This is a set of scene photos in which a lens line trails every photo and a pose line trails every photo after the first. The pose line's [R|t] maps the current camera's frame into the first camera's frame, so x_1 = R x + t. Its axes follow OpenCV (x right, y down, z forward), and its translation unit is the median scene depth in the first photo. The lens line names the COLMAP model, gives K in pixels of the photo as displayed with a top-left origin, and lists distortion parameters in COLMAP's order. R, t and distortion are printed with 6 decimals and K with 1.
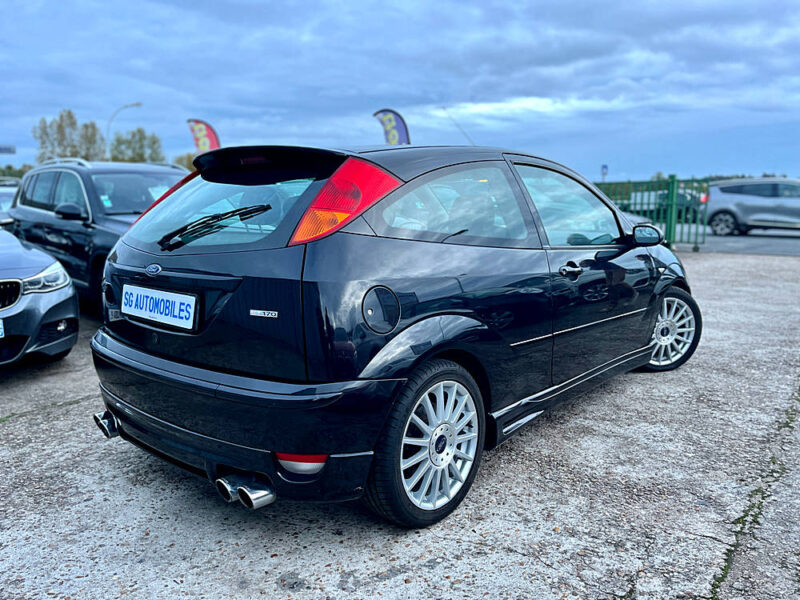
lens RADIAL K [[603.2, 0, 400.4], [0, 603.2, 300.5], [0, 0, 1]] dist [-0.006756, -0.001562]
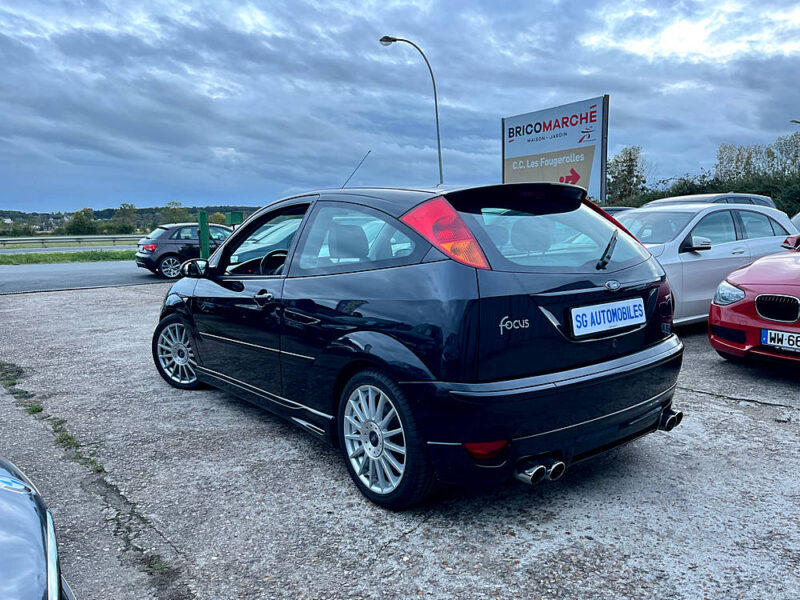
lens RADIAL K [[603.2, 0, 400.5], [0, 603.2, 299.5], [0, 0, 1]] dist [-0.006756, -0.001562]
pose [[0.227403, -0.135060, 0.964389, -1.648916], [0.163655, 0.981550, 0.098873, -0.207838], [-0.959950, 0.135344, 0.245311, 1.131364]]
